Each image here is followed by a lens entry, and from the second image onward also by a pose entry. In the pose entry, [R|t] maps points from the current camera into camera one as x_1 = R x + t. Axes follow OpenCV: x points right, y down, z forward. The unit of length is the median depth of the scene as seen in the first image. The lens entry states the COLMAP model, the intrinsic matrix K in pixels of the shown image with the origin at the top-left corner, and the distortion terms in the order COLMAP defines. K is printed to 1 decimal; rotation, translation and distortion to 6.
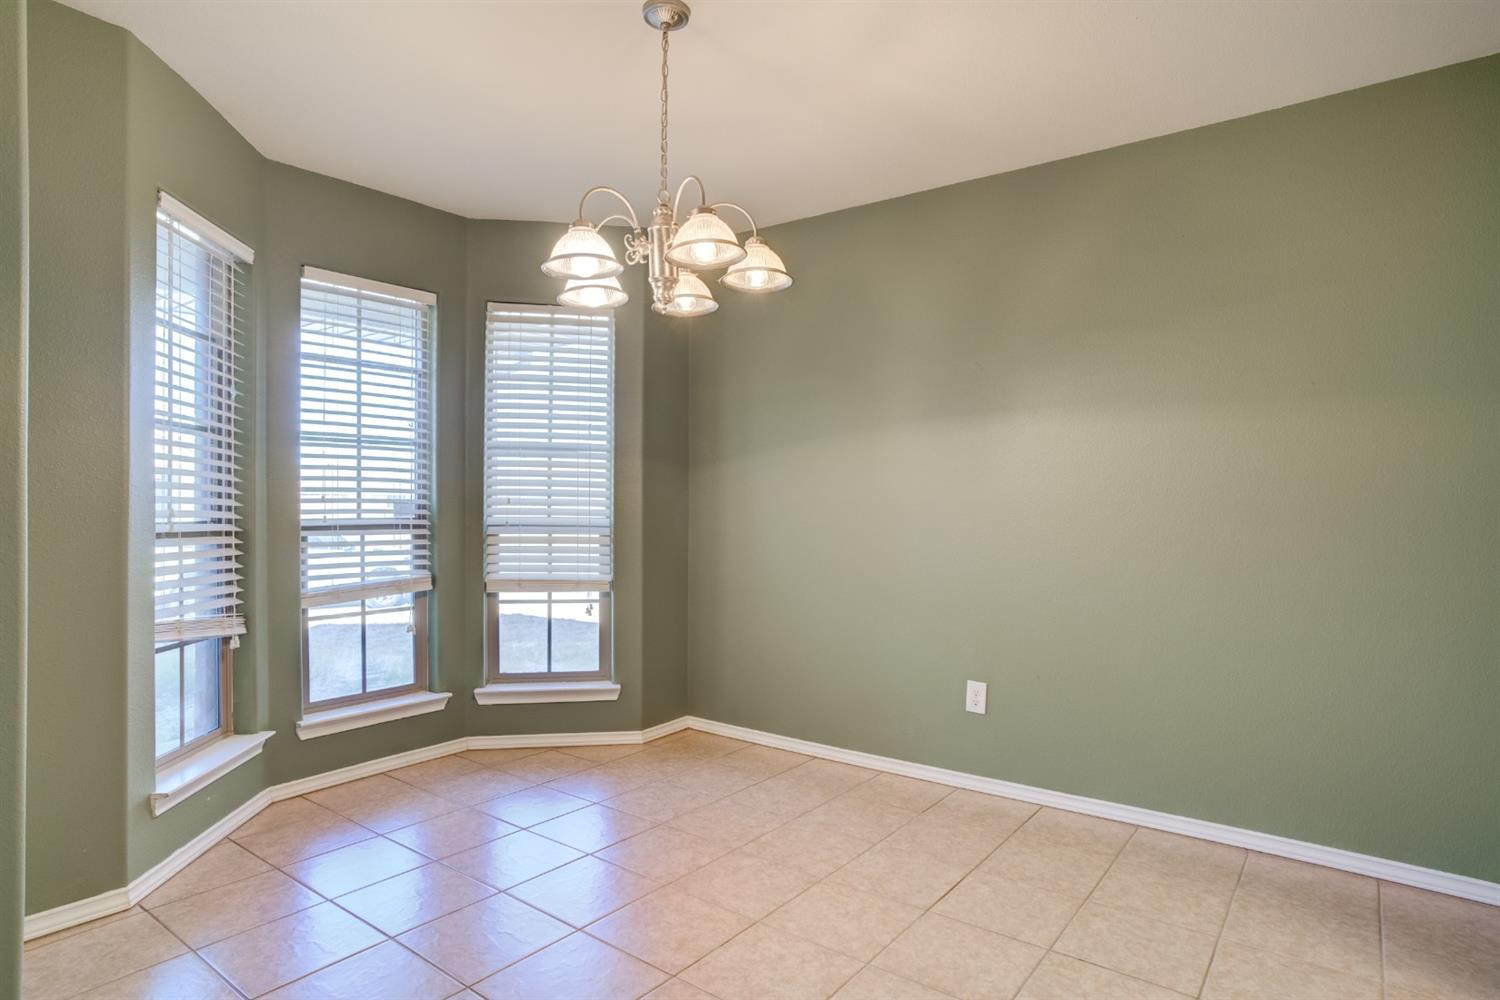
lens RADIAL K [[752.2, 0, 743.4], [0, 752.2, 499.5], [0, 0, 1]] dist [-0.077132, 0.036992]
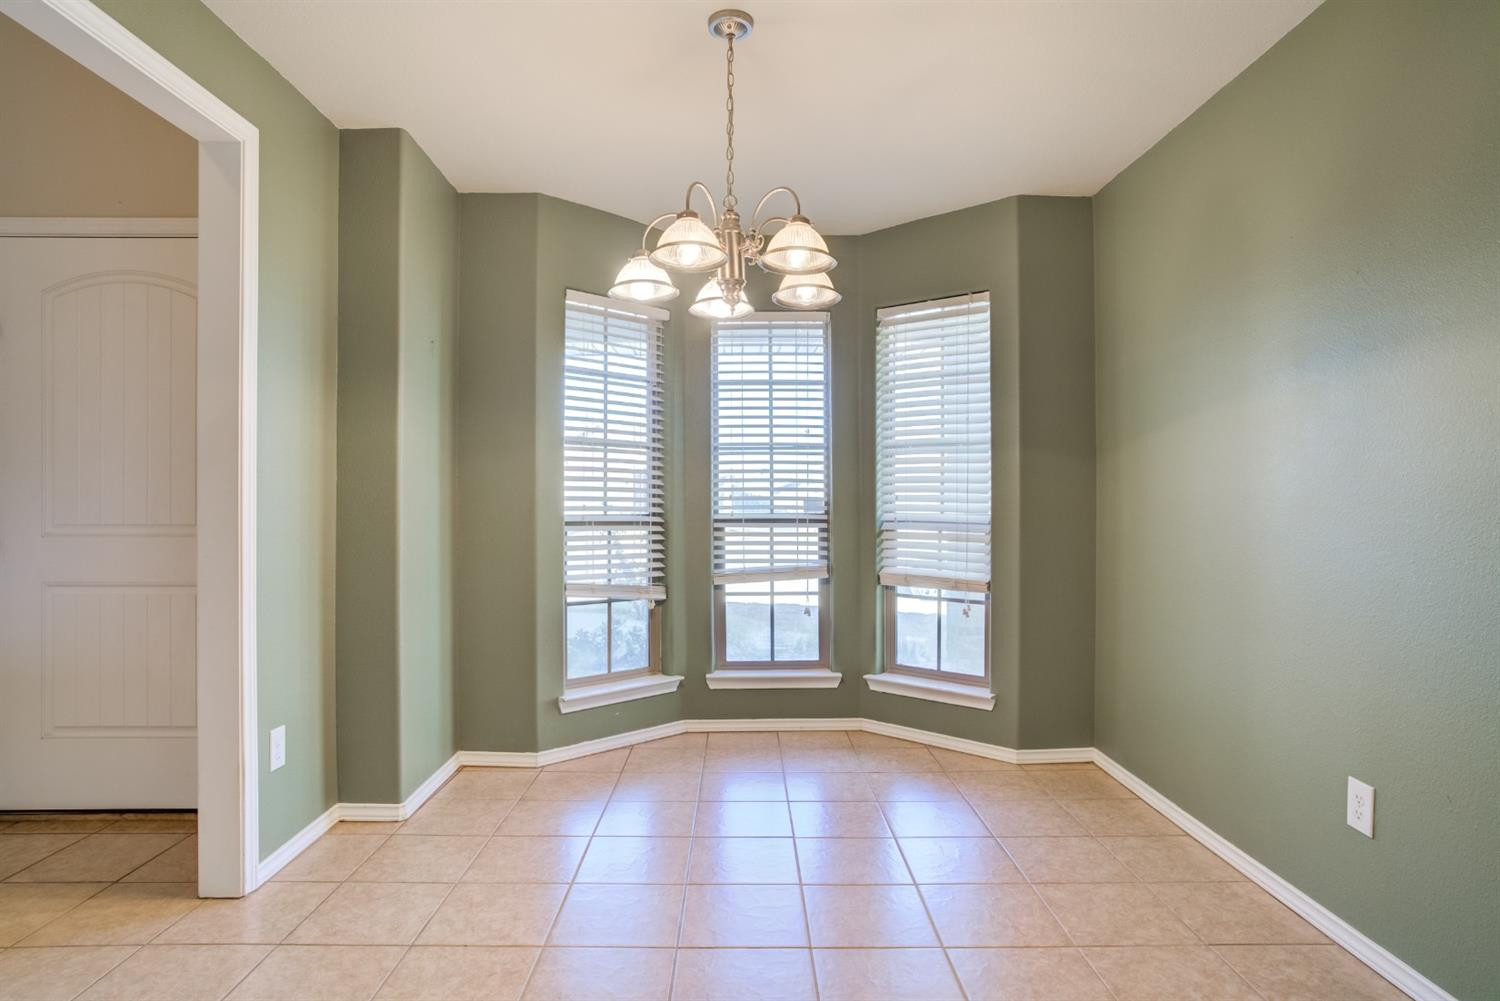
lens RADIAL K [[753.9, 0, 749.1], [0, 753.9, 494.4], [0, 0, 1]] dist [-0.055081, 0.018424]
pose [[0.655678, -0.011419, -0.754954, 0.370078], [0.008856, 0.999933, -0.007433, 0.003669], [0.754989, -0.001812, 0.655735, 0.178208]]
